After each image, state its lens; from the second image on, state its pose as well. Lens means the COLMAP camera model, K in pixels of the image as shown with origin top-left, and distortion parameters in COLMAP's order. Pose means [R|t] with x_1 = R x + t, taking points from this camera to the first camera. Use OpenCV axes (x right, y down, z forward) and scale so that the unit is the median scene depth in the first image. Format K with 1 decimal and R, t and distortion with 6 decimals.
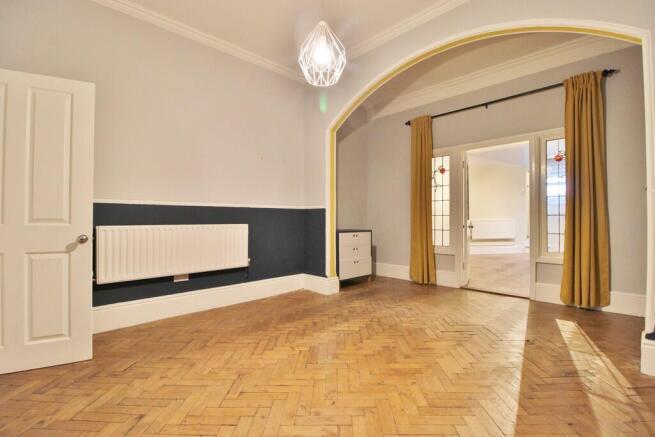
lens RADIAL K [[306.9, 0, 325.8], [0, 306.9, 217.5], [0, 0, 1]] dist [-0.002099, -0.000779]
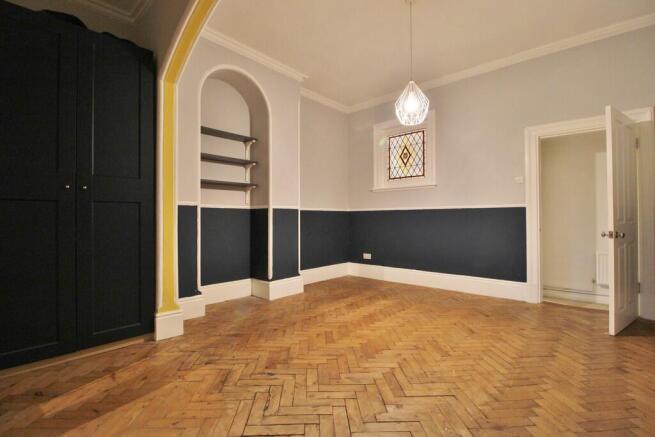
lens RADIAL K [[306.9, 0, 325.8], [0, 306.9, 217.5], [0, 0, 1]] dist [-0.002099, -0.000779]
pose [[-0.997078, 0.002640, -0.076342, 0.400441], [0.003708, 0.999897, -0.013854, 0.011501], [0.076297, -0.014097, -0.996985, 1.922109]]
